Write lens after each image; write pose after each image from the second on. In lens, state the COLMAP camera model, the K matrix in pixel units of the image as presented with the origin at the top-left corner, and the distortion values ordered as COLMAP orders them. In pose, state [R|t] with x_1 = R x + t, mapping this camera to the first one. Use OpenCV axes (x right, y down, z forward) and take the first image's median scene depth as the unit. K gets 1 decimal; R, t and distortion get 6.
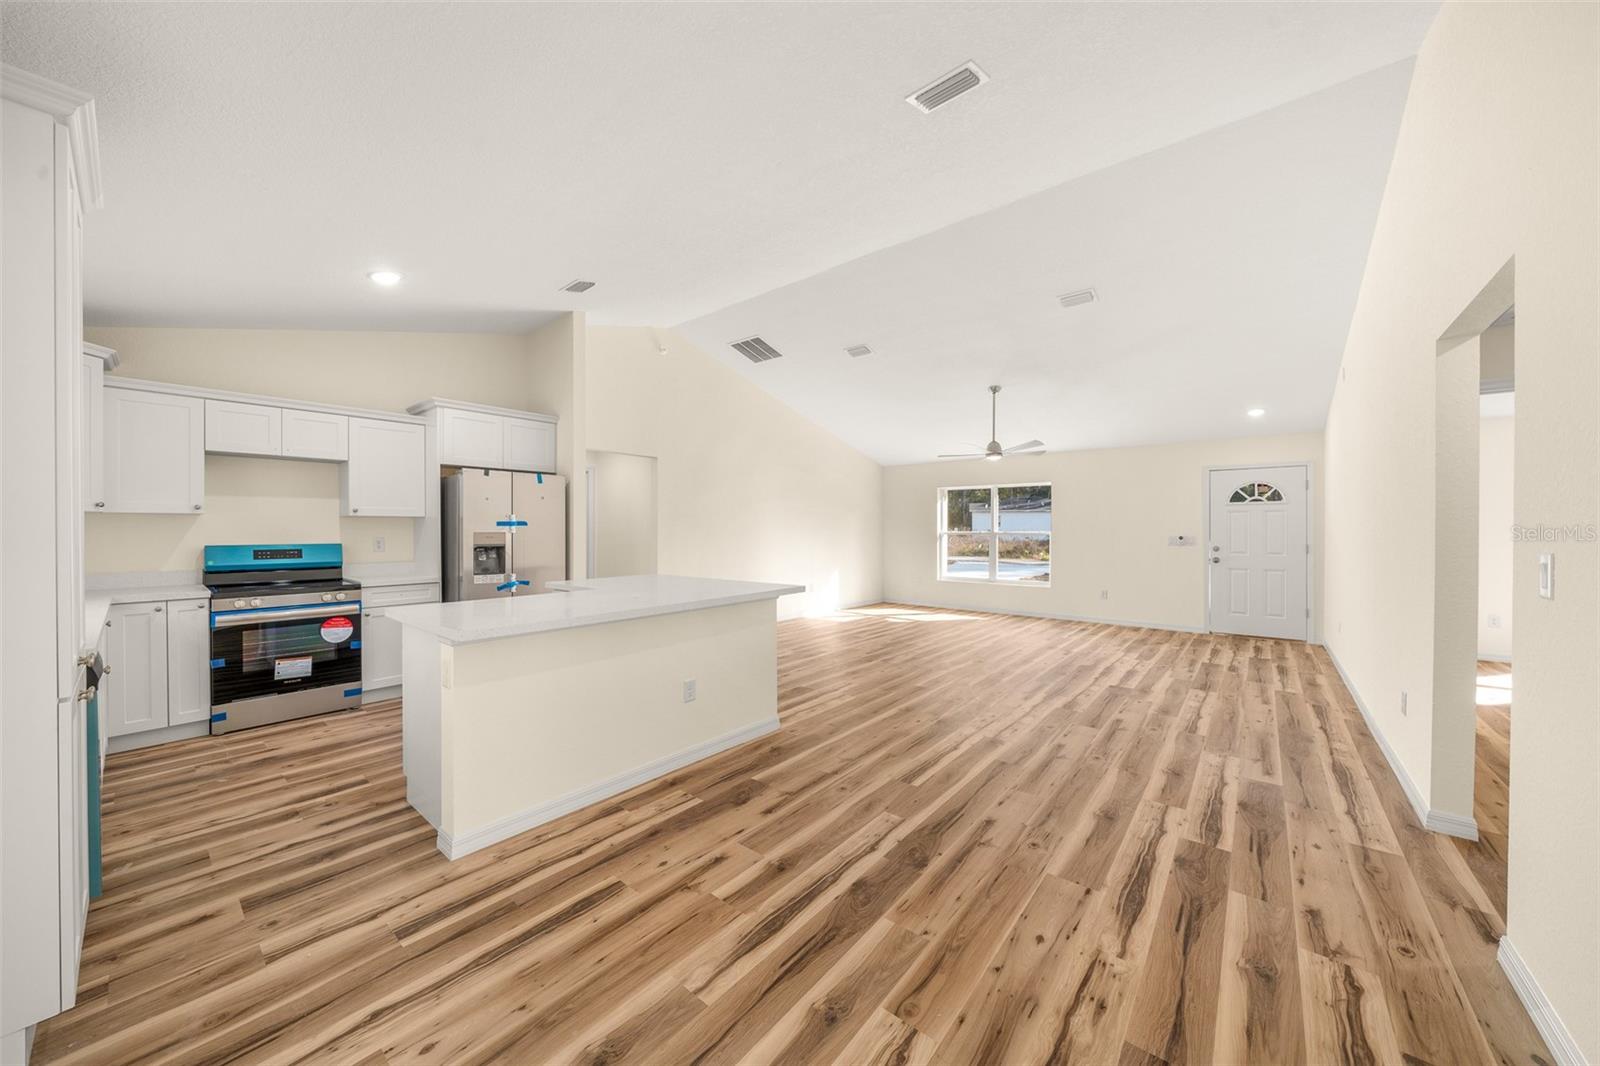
lens RADIAL K [[558.5, 0, 800.0], [0, 558.5, 533.0], [0, 0, 1]] dist [0.001266, 0.000076]
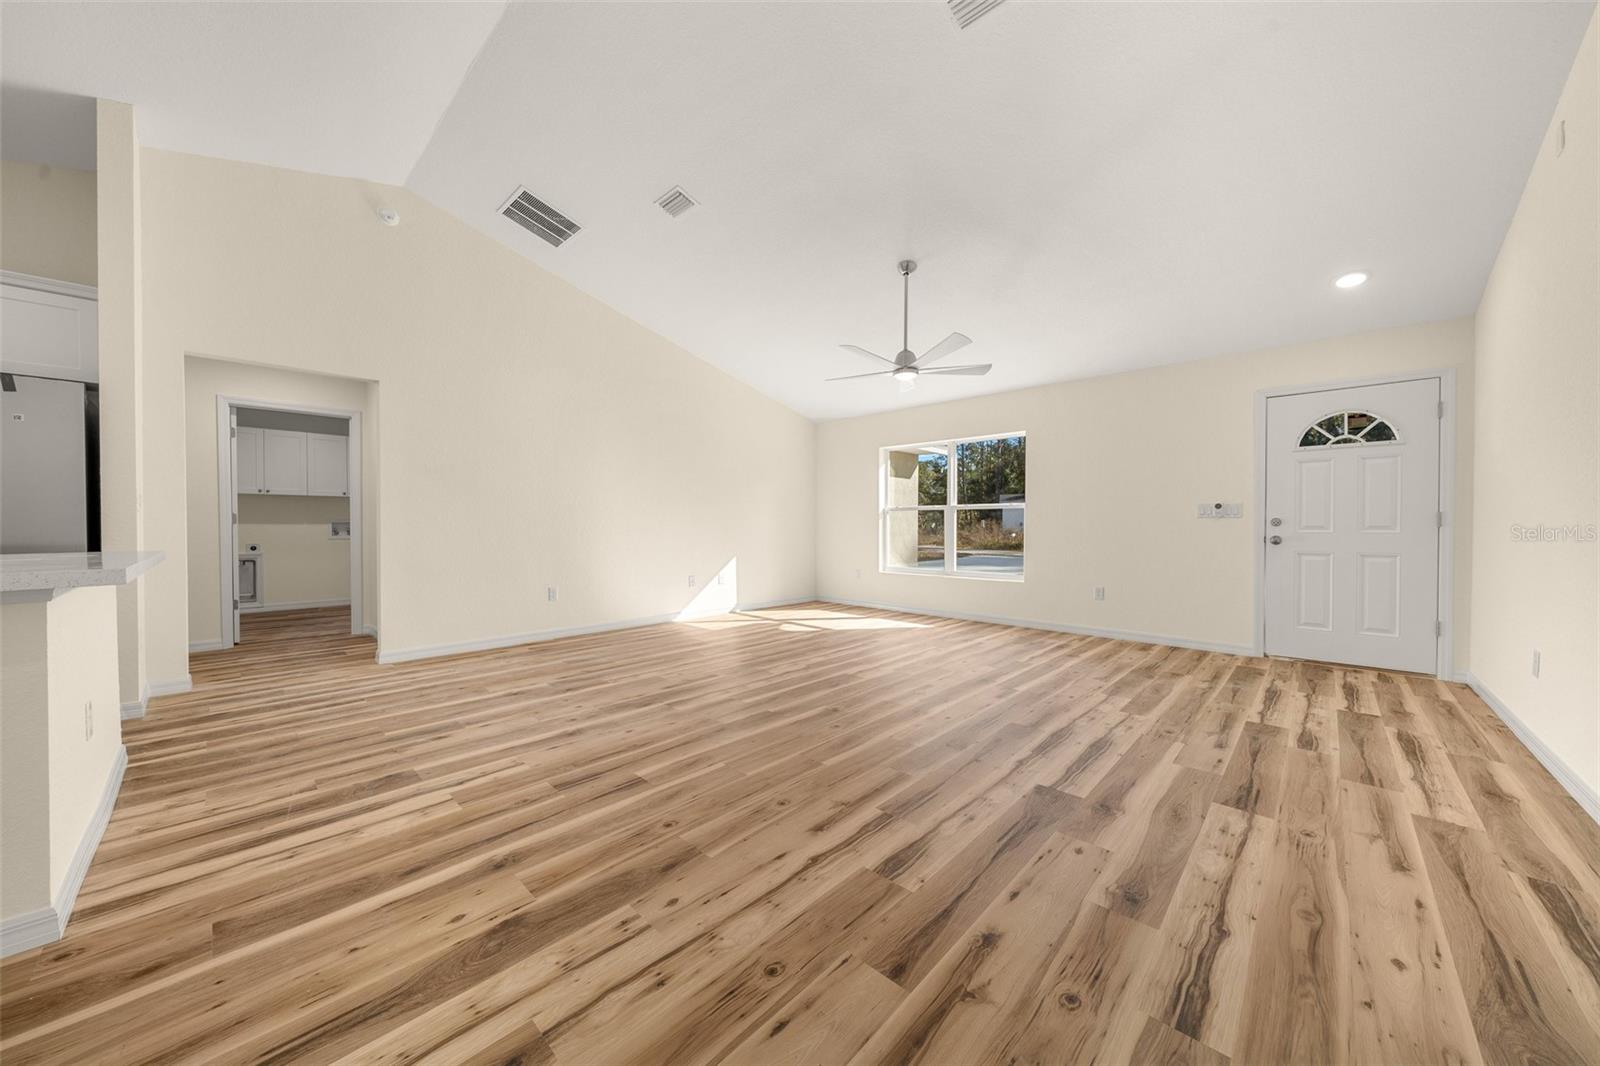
lens RADIAL K [[555.5, 0, 800.0], [0, 555.5, 533.0], [0, 0, 1]] dist [-0.001769, -0.000073]
pose [[0.997555, 0.000614, -0.069889, 0.303633], [-0.000089, 0.999972, 0.007503, 0.042430], [0.069892, -0.007478, 0.997527, 0.405795]]
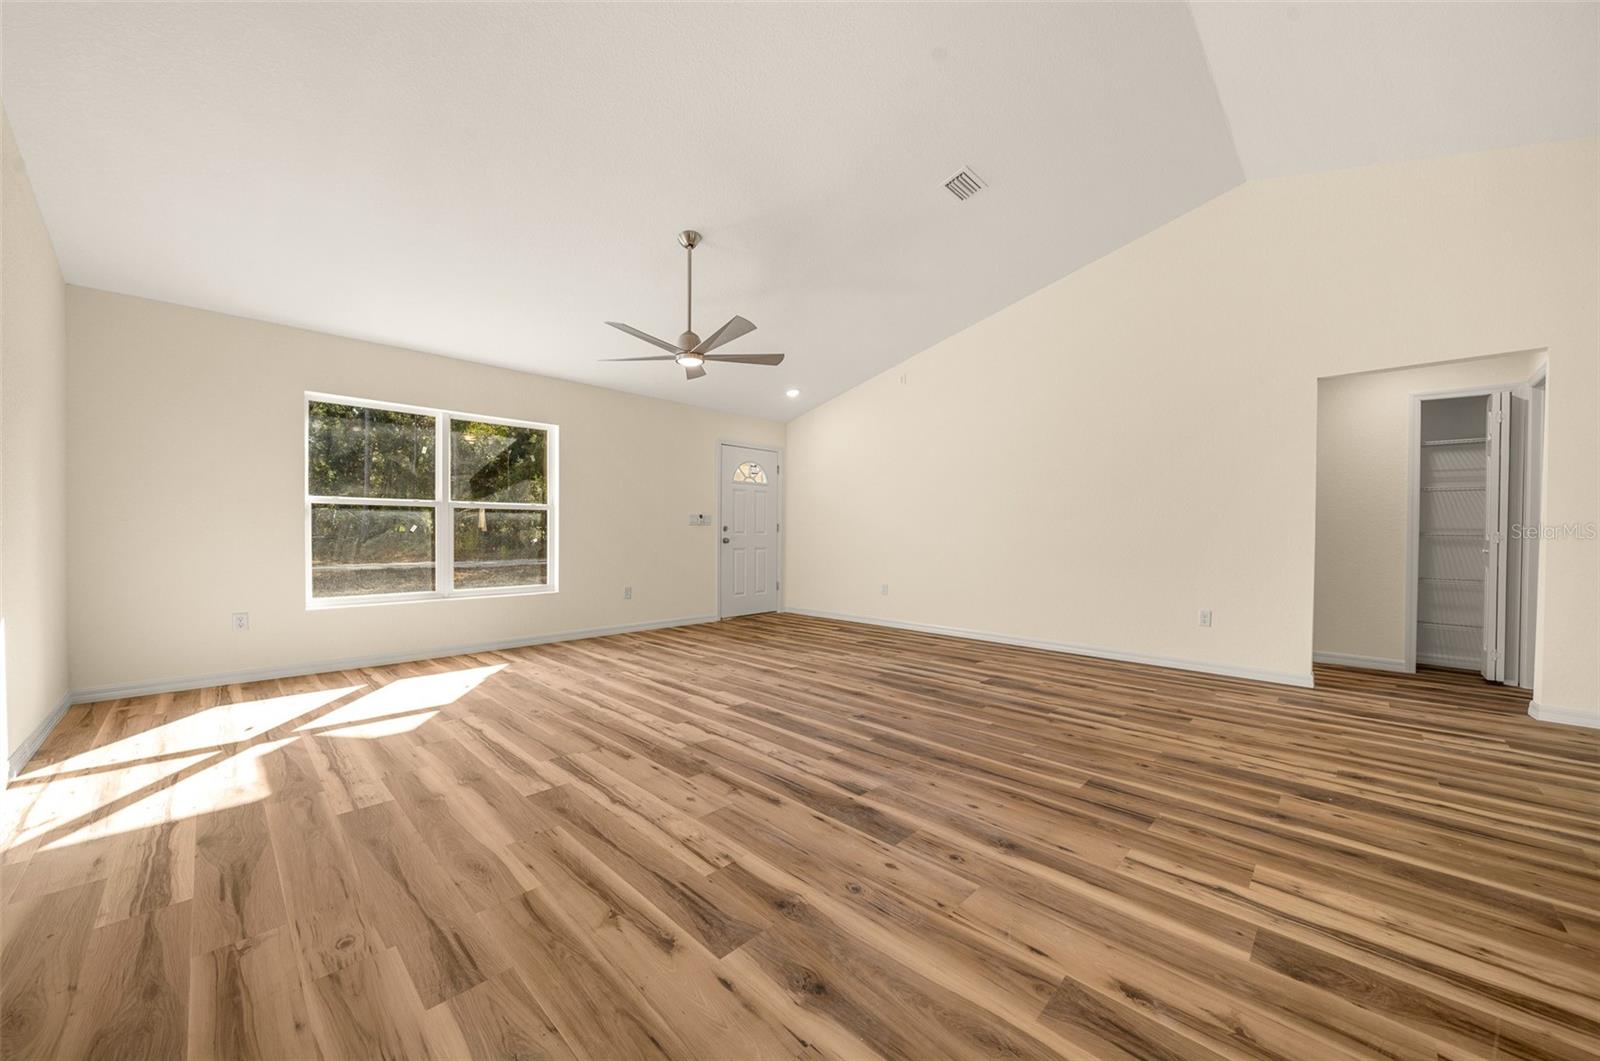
lens RADIAL K [[578.0, 0, 800.0], [0, 578.0, 530.5], [0, 0, 1]] dist [-0.003066, -0.000258]
pose [[0.080523, 0.002371, 0.996750, -0.246052], [-0.001553, 0.999996, -0.002253, 0.039672], [-0.996752, -0.001367, 0.080526, 0.942190]]
